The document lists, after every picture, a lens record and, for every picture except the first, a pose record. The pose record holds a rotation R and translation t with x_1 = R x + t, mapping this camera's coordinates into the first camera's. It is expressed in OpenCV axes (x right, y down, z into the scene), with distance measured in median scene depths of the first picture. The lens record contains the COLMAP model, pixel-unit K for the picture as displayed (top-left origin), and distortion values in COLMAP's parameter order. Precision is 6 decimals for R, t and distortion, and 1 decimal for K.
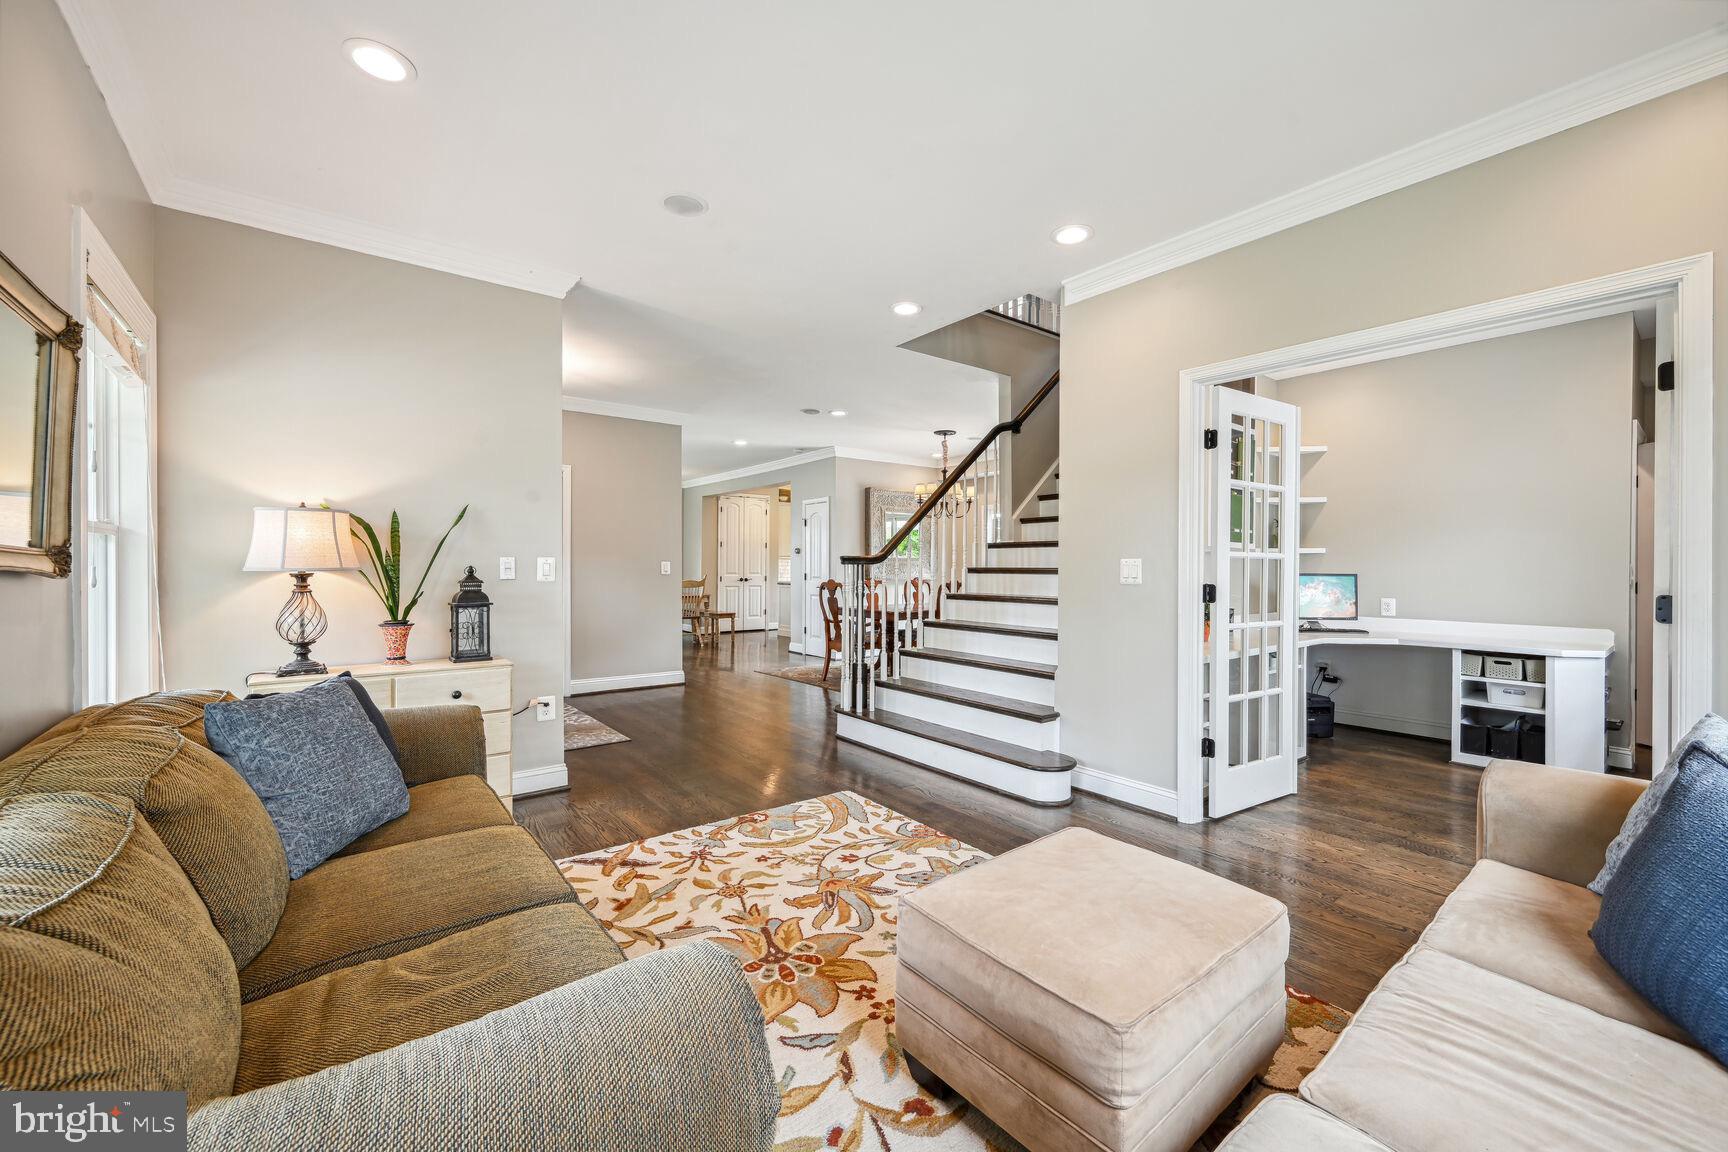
lens RADIAL K [[692.1, 0, 867.7], [0, 692.1, 543.6], [0, 0, 1]] dist [-0.000087, 0.000523]
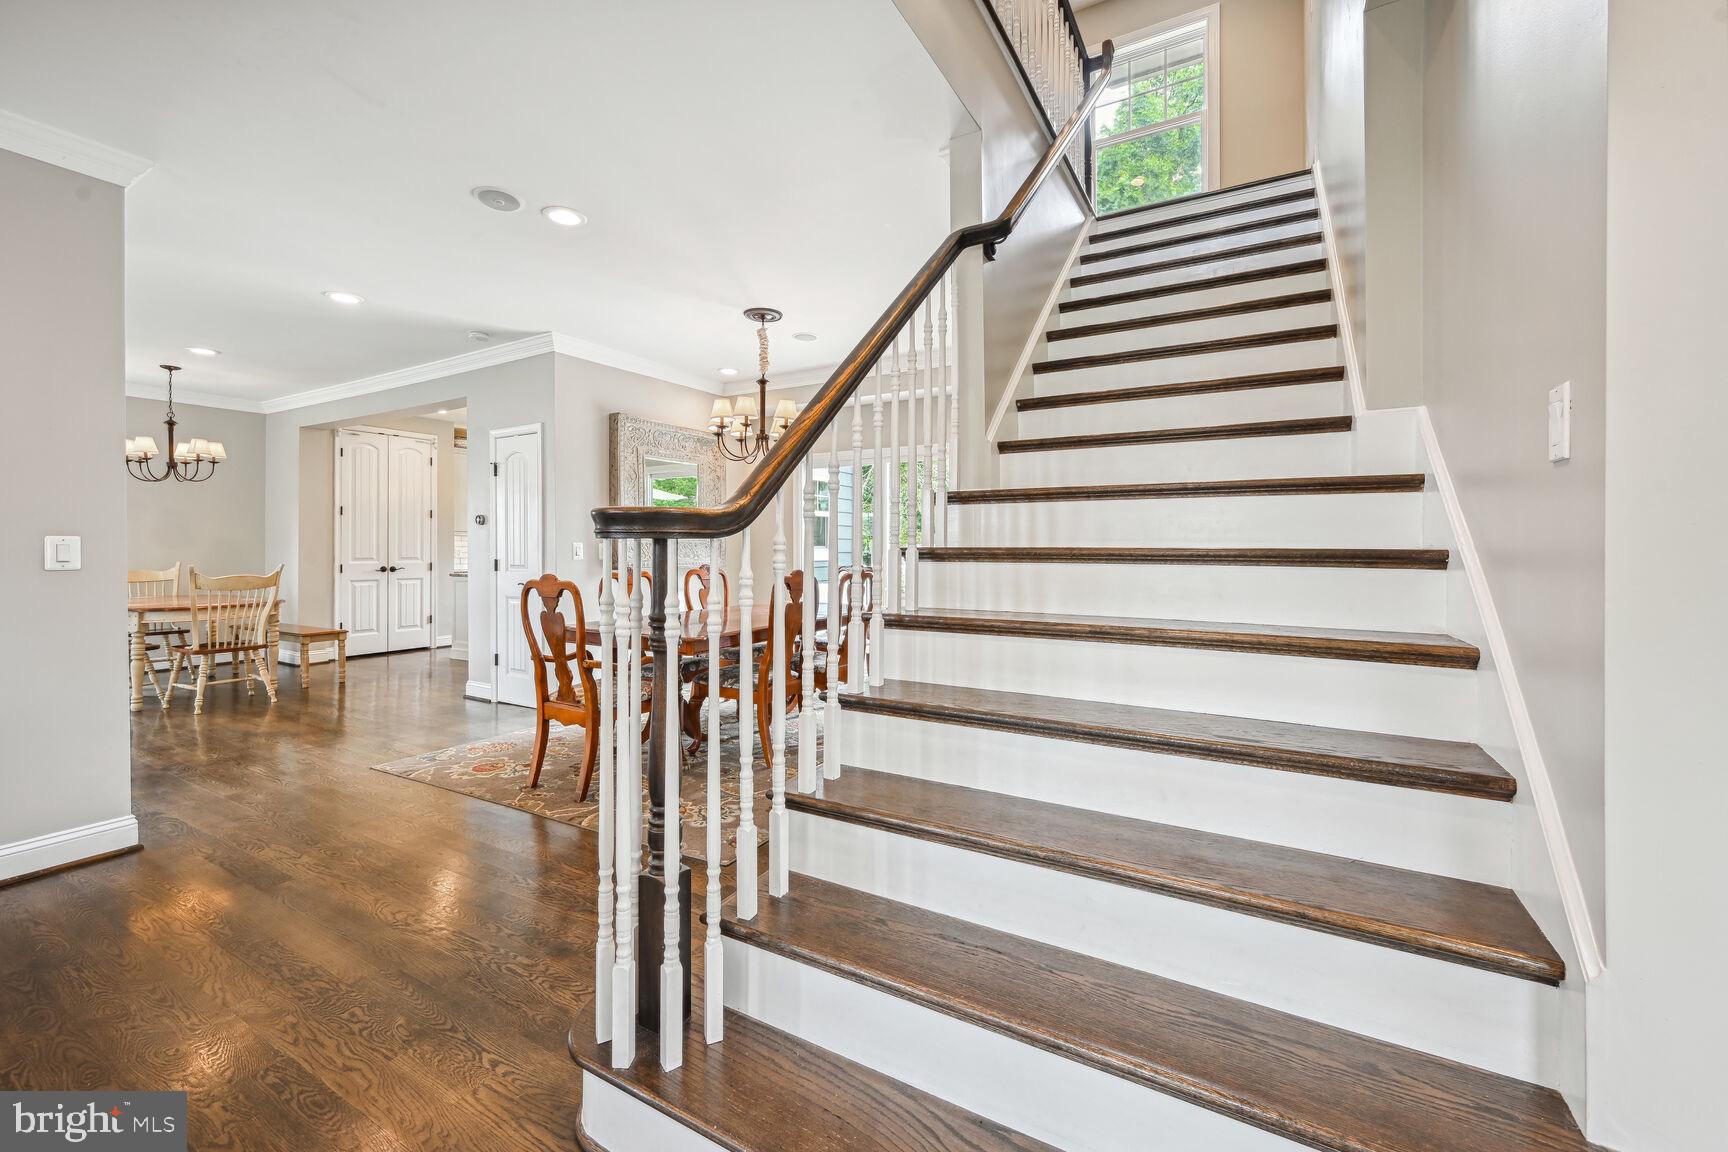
lens RADIAL K [[692.1, 0, 867.7], [0, 692.1, 543.6], [0, 0, 1]] dist [-0.000087, 0.000523]
pose [[0.925927, -0.002749, 0.377691, -0.024960], [-0.008162, 0.999594, 0.027283, 0.013826], [-0.377613, -0.028345, 0.925529, 0.407189]]
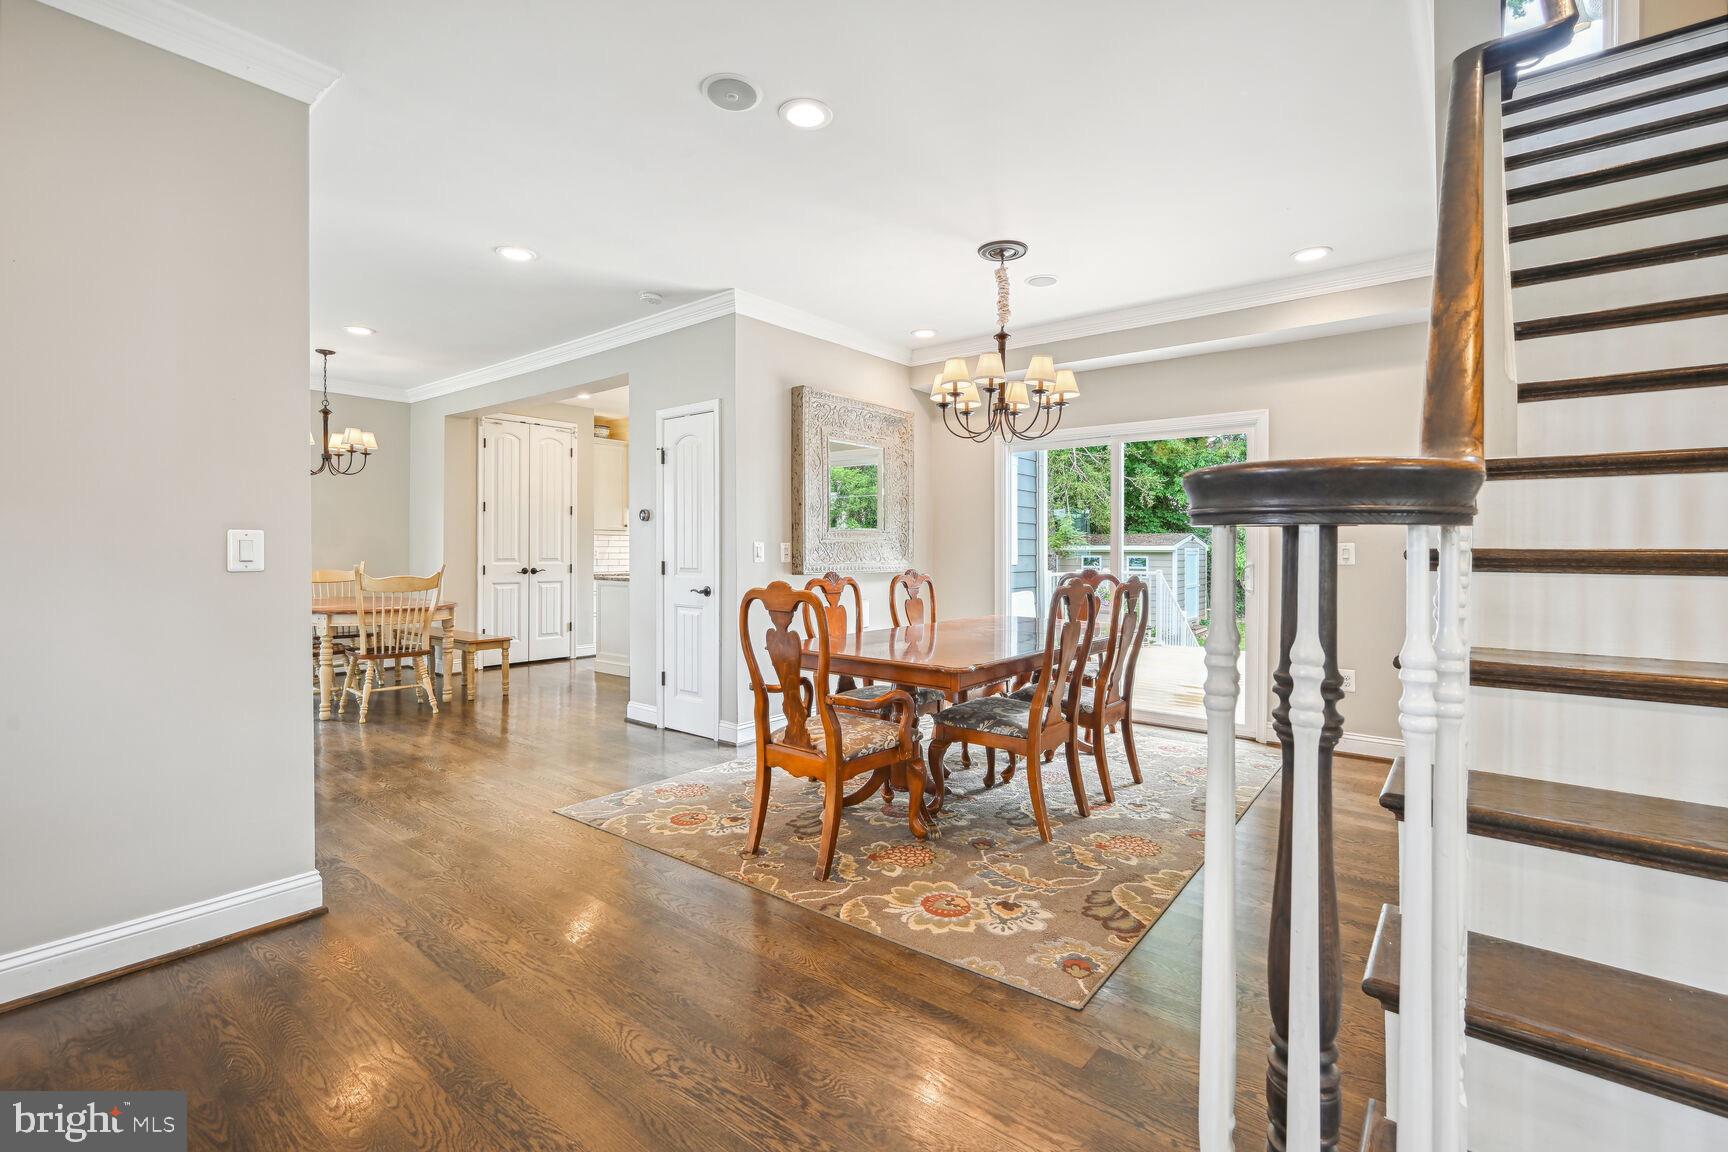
lens RADIAL K [[765.8, 0, 867.7], [0, 765.8, 546.6], [0, 0, 1]] dist [0.003255, -0.000214]
pose [[0.972667, 0.000670, 0.232202, -0.085633], [-0.007787, 0.999527, 0.029737, 0.017889], [-0.232072, -0.030732, 0.972213, 0.504147]]
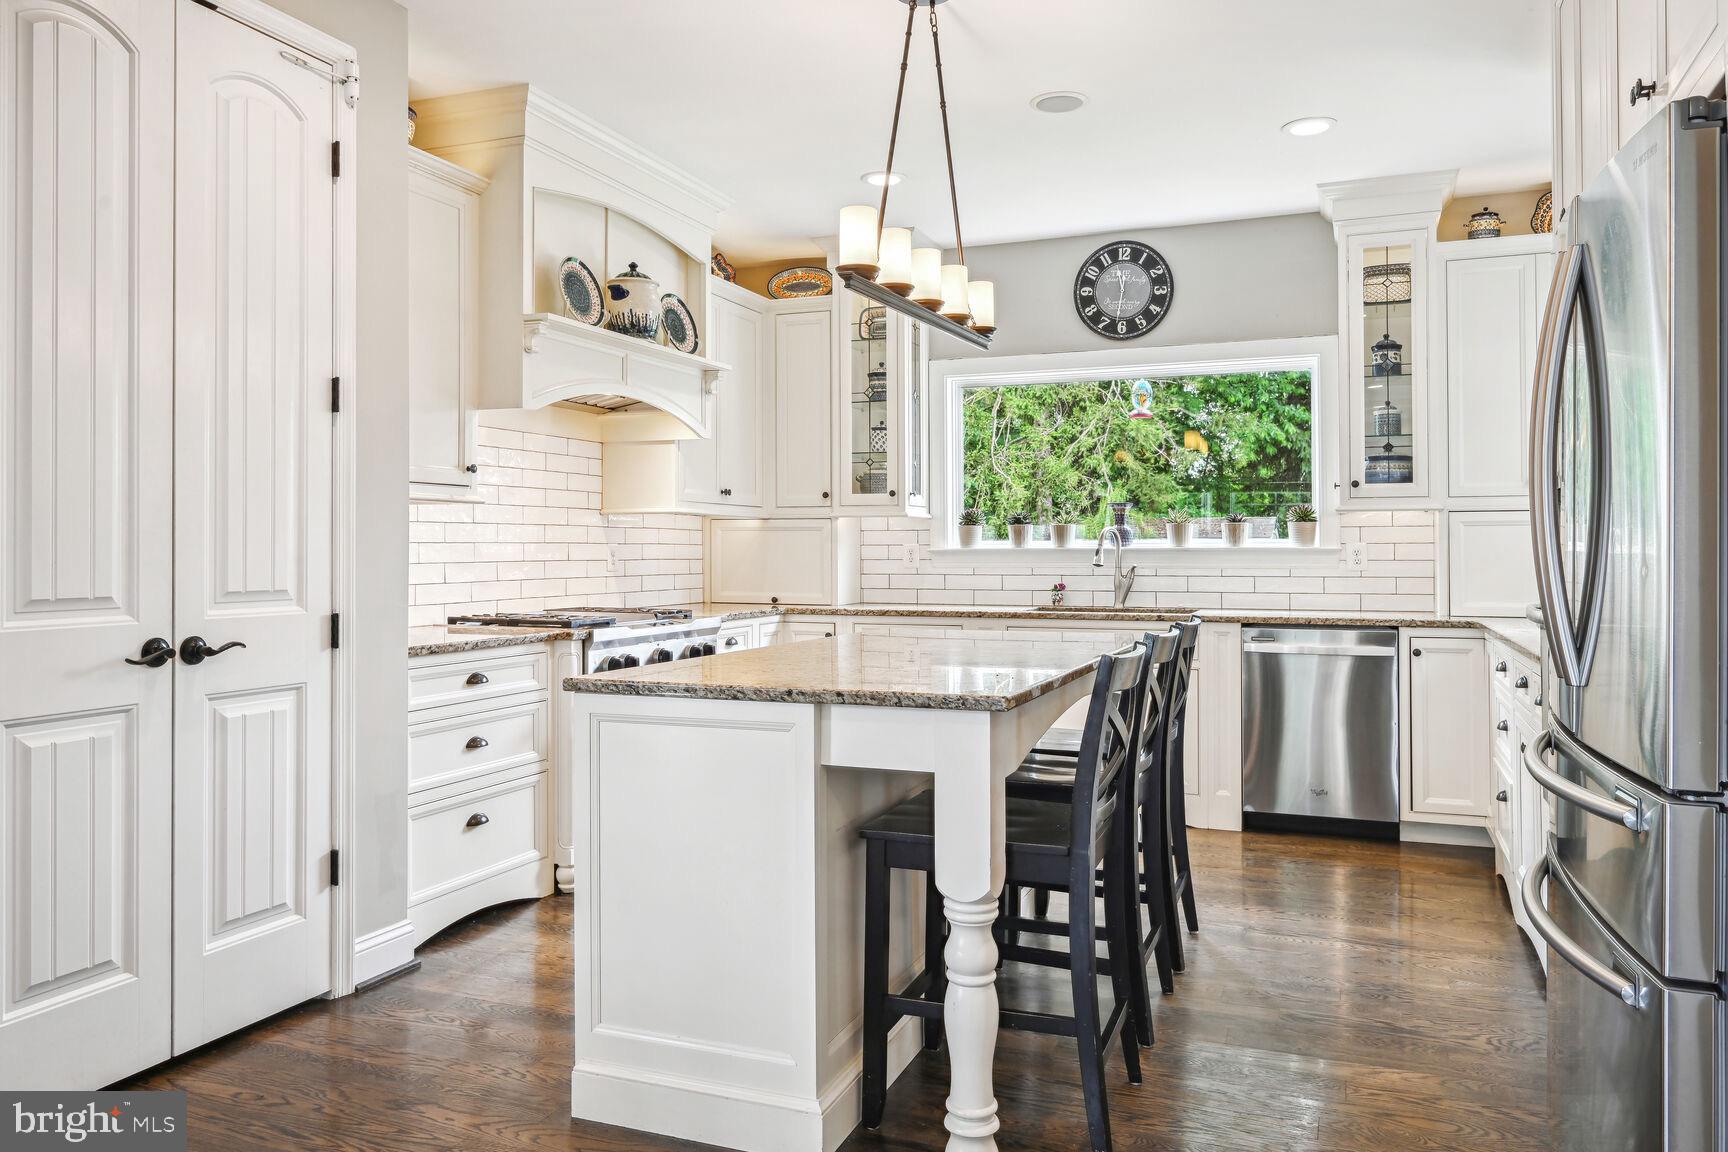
lens RADIAL K [[1196.7, 0, 862.4], [0, 1196.7, 531.1], [0, 0, 1]] dist [-0.002413, -0.004644]
pose [[0.871225, 0.000821, 0.490884, -0.267515], [-0.009191, 0.999851, 0.014638, 0.039617], [-0.490799, -0.017265, 0.871102, 1.136531]]
